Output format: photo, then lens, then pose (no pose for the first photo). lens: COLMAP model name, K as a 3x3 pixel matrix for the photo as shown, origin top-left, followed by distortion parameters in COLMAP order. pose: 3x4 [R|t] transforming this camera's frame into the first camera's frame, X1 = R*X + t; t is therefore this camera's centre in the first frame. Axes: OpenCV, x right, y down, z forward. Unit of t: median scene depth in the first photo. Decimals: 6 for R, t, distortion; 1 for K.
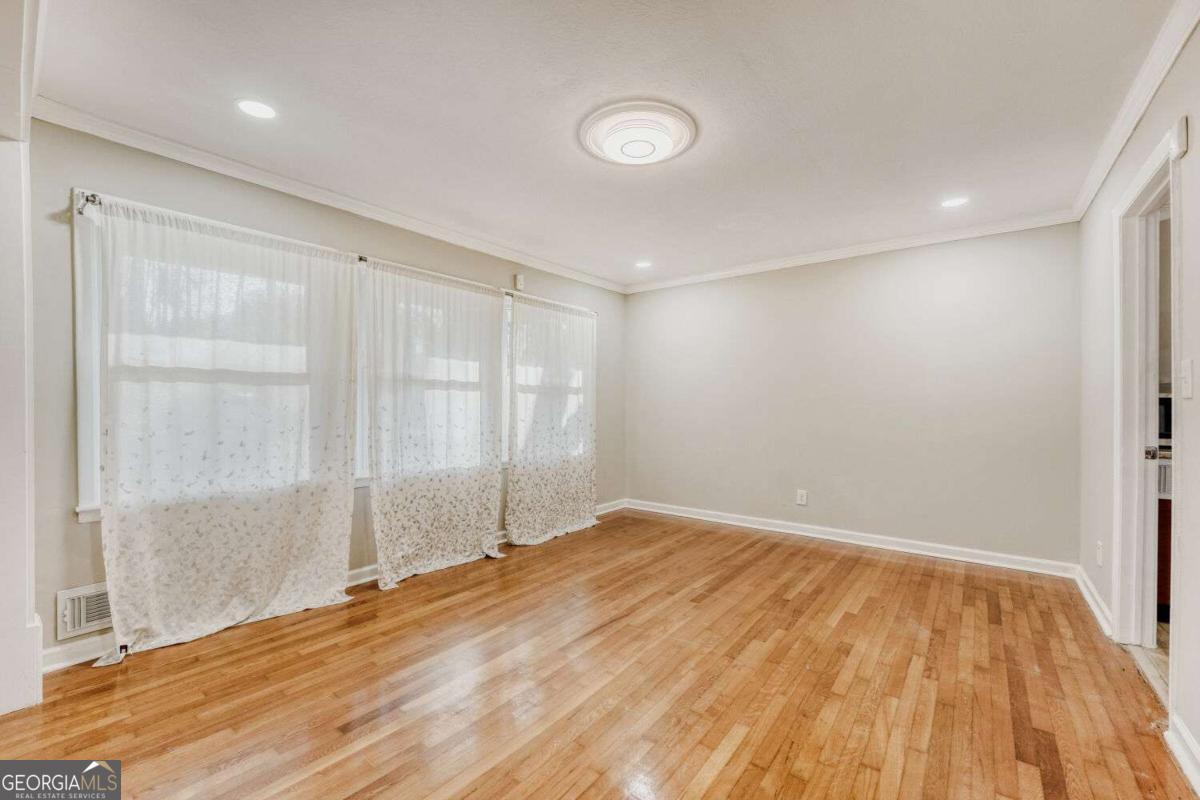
lens RADIAL K [[497.3, 0, 600.9], [0, 497.3, 402.4], [0, 0, 1]] dist [-0.037941, 0.007019]
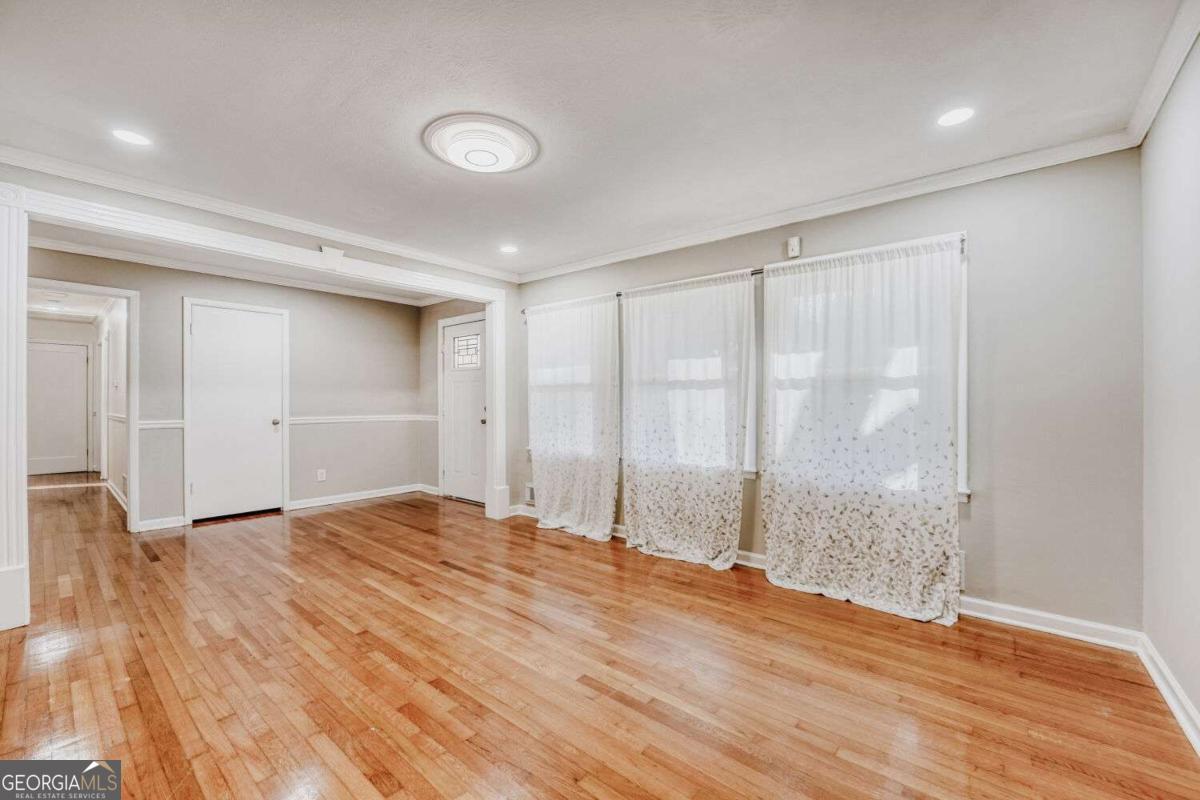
lens RADIAL K [[497.3, 0, 600.9], [0, 497.3, 402.4], [0, 0, 1]] dist [-0.037941, 0.007019]
pose [[-0.050967, 0.004858, -0.998689, 0.706747], [0.002727, 0.999985, 0.004726, -0.003360], [0.998697, -0.002482, -0.050980, 0.831358]]
